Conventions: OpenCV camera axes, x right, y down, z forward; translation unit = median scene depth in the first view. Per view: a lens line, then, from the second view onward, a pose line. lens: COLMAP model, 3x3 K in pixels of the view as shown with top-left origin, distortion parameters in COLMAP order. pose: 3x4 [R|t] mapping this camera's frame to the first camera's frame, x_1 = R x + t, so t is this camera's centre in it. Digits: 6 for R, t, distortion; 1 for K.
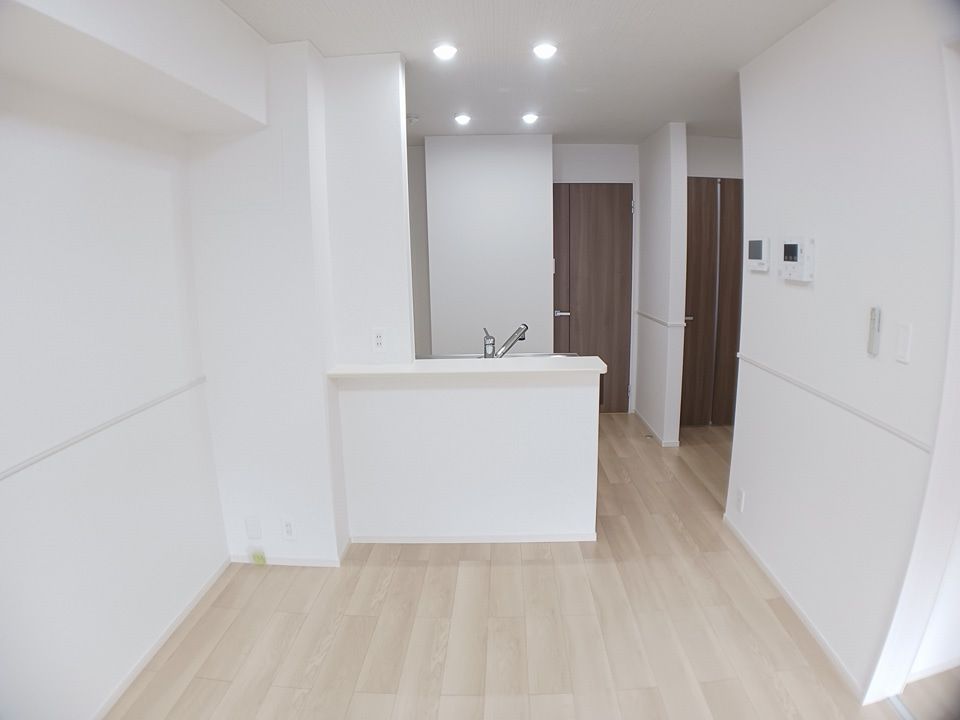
lens RADIAL K [[569.7, 0, 488.5], [0, 569.7, 360.4], [0, 0, 1]] dist [-0.199925, 0.032306]
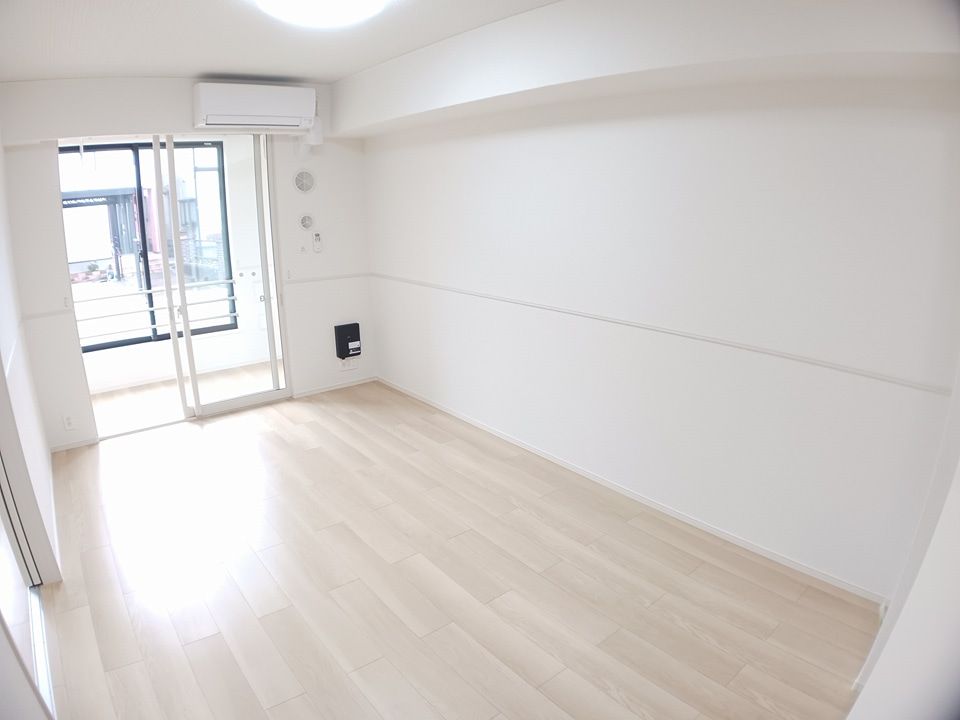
lens RADIAL K [[569.7, 0, 488.5], [0, 569.7, 360.4], [0, 0, 1]] dist [-0.199925, 0.032306]
pose [[-0.755922, 0.193108, -0.625533, 0.509298], [-0.104790, 0.907494, 0.406784, -0.275266], [0.646221, 0.373047, -0.665759, 1.261365]]
